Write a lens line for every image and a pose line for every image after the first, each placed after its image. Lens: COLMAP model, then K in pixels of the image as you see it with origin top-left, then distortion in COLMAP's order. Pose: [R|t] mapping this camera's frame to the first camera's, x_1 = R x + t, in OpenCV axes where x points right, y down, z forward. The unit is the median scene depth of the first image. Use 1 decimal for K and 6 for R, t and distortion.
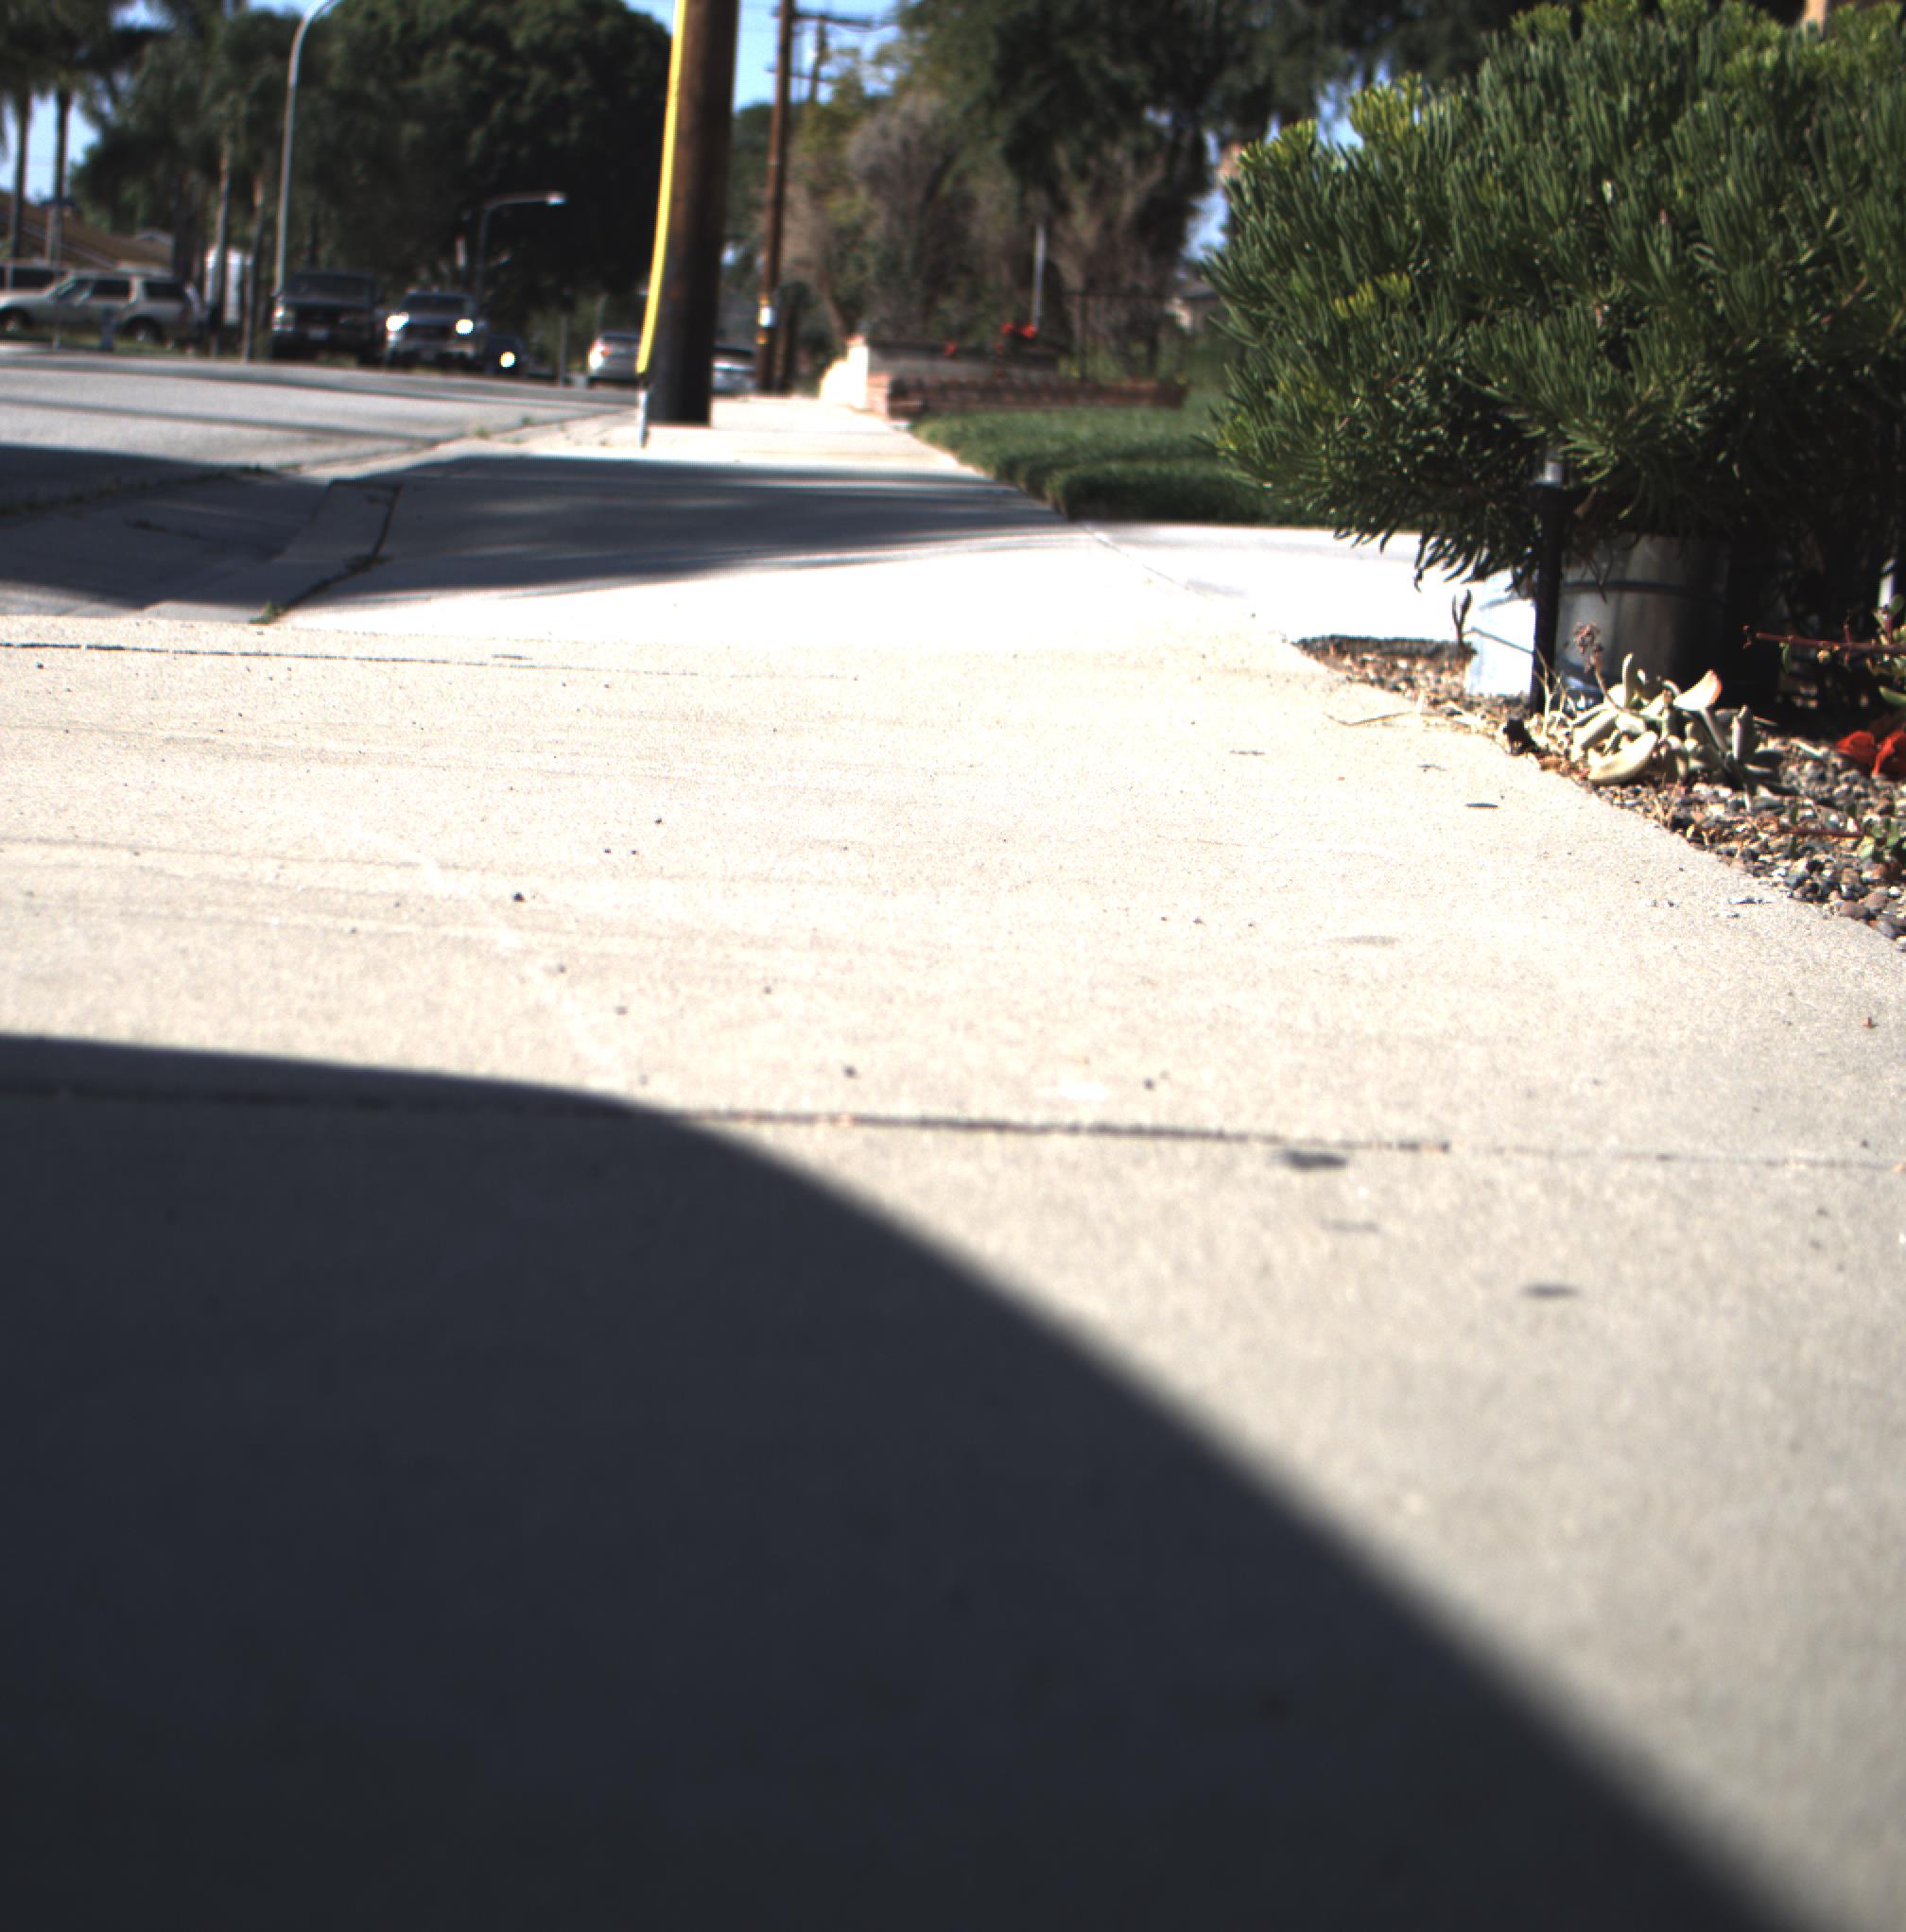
lens RADIAL K [[4322.3, 0, 710.9], [0, 4322.3, 964.7], [0, 0, 1]] dist [-0.179224, 0.820793]
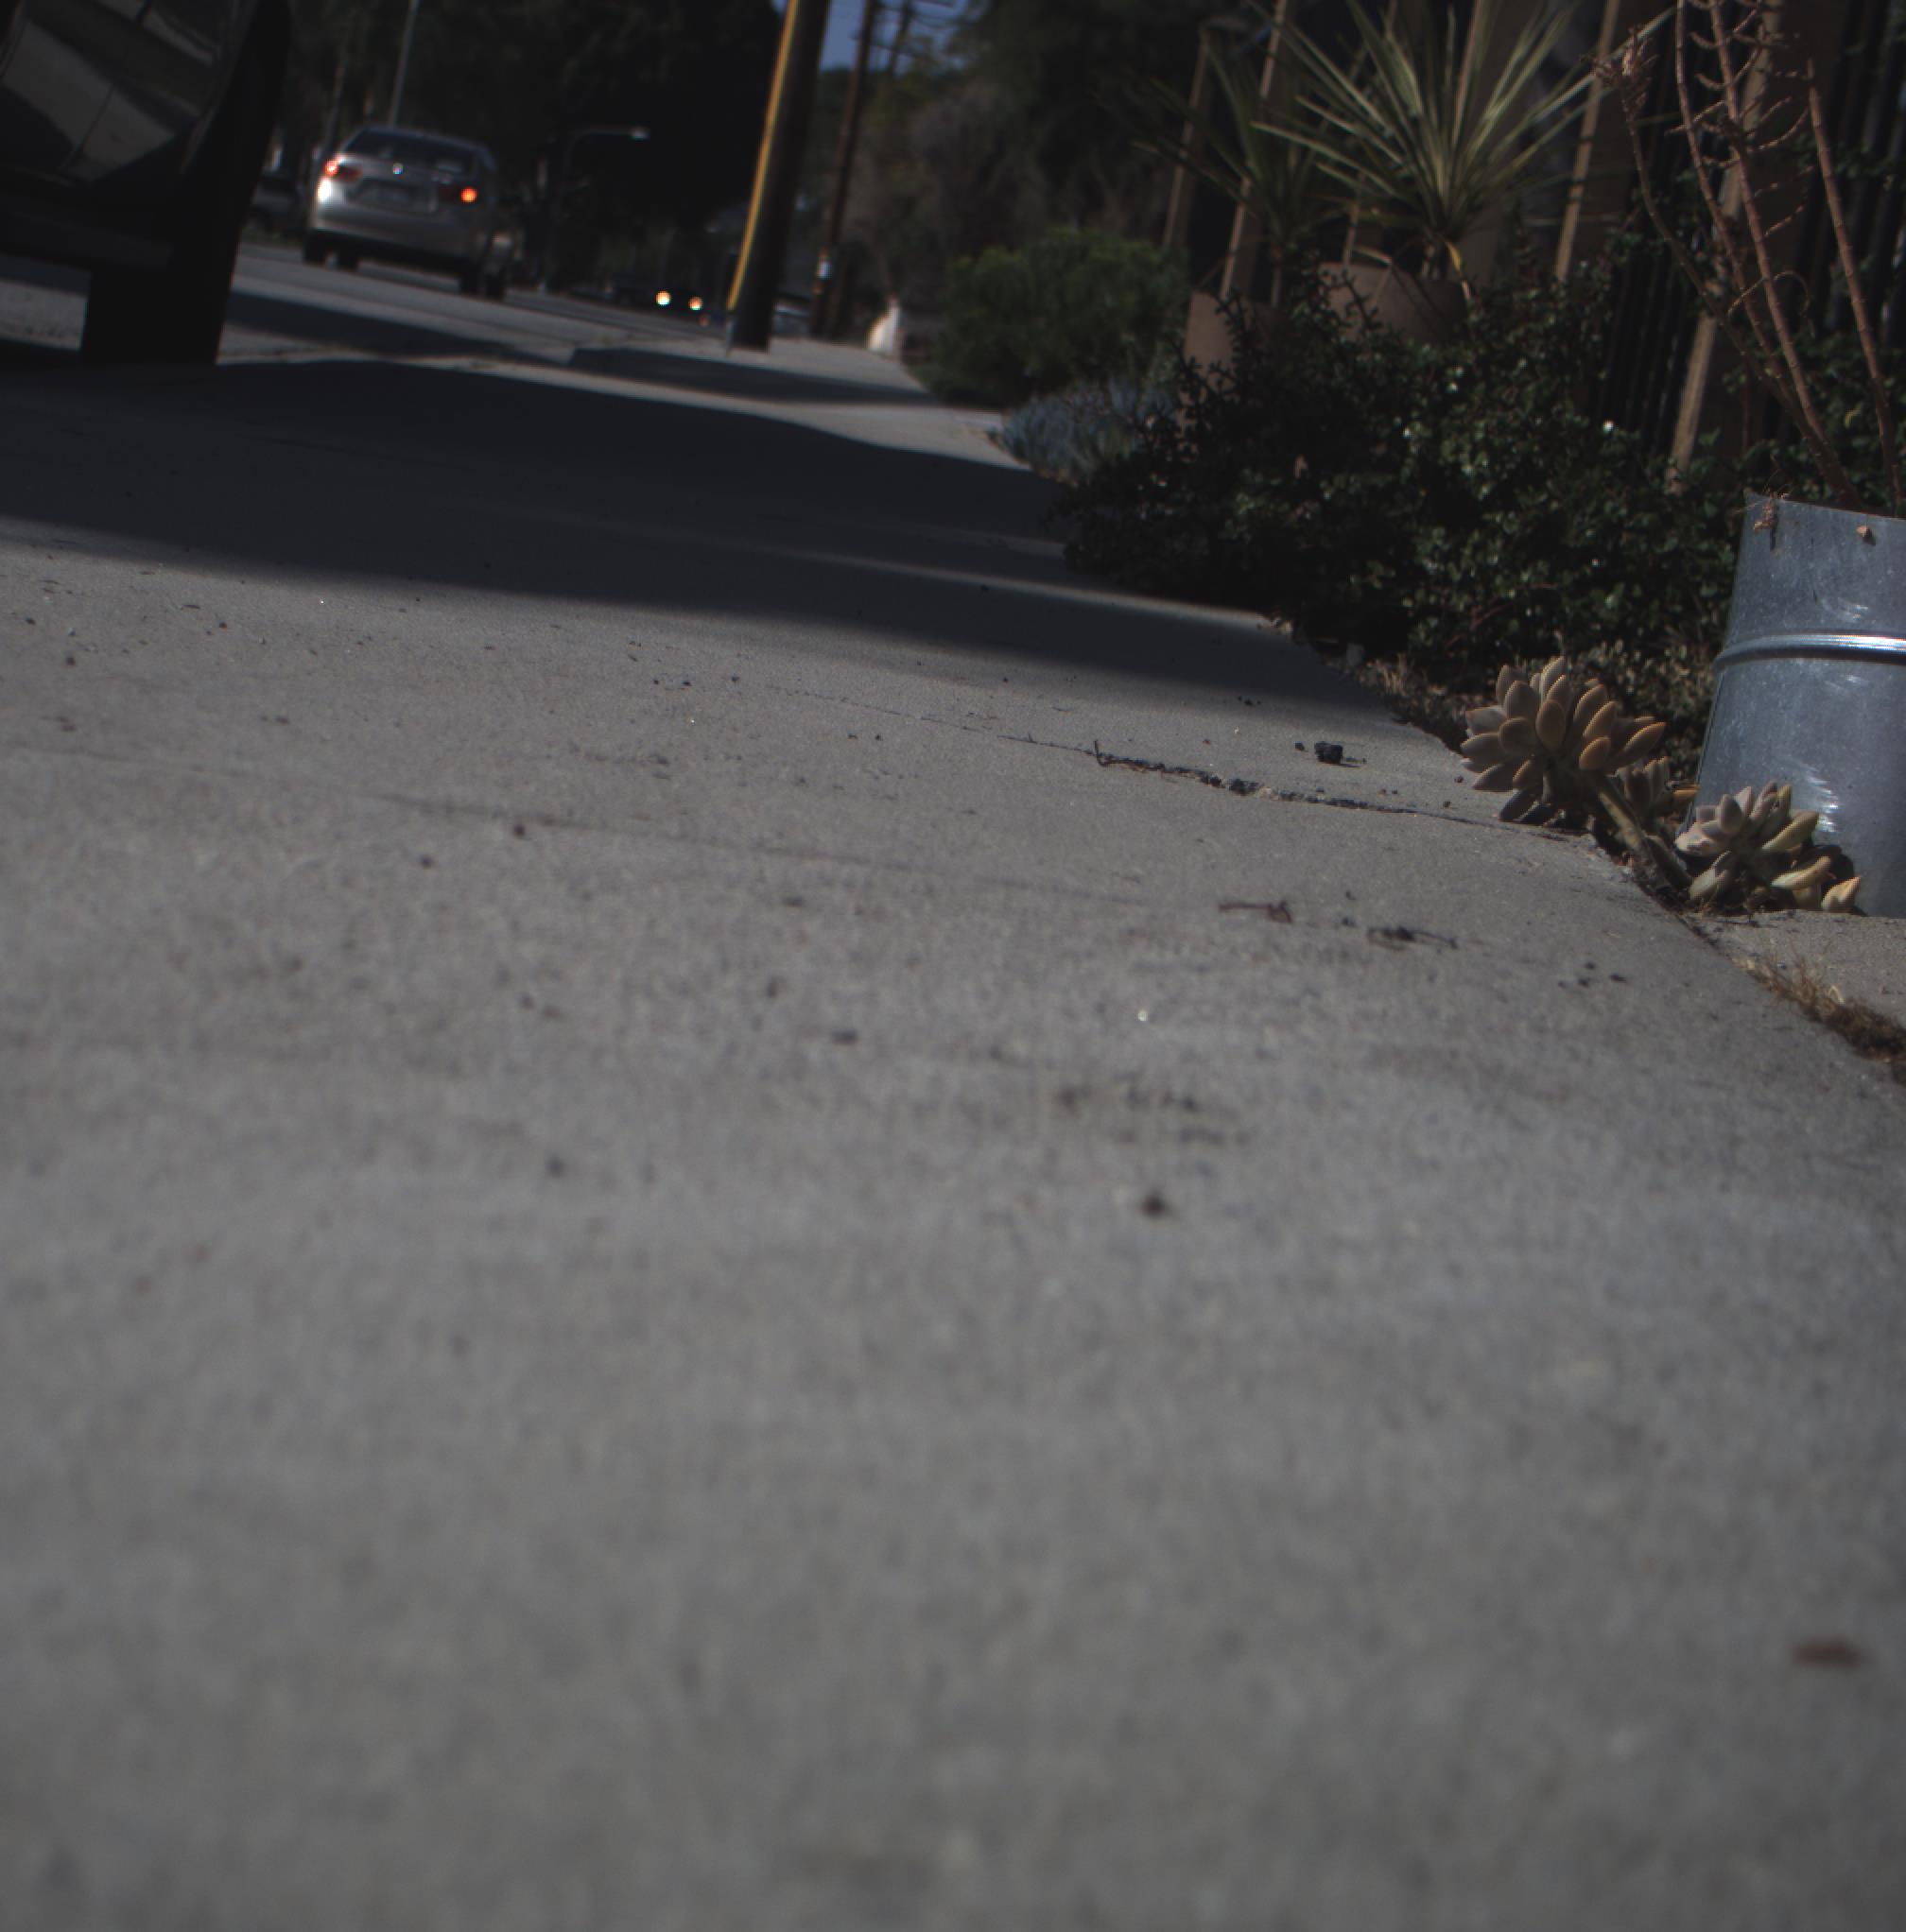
lens RADIAL K [[4322.3, 0, 710.9], [0, 4322.3, 964.7], [0, 0, 1]] dist [-0.179224, 0.820793]
pose [[0.994192, 0.107577, 0.003160, -0.000443], [-0.107611, 0.994095, 0.013938, 0.014856], [-0.001642, -0.014197, 0.999898, -0.107891]]
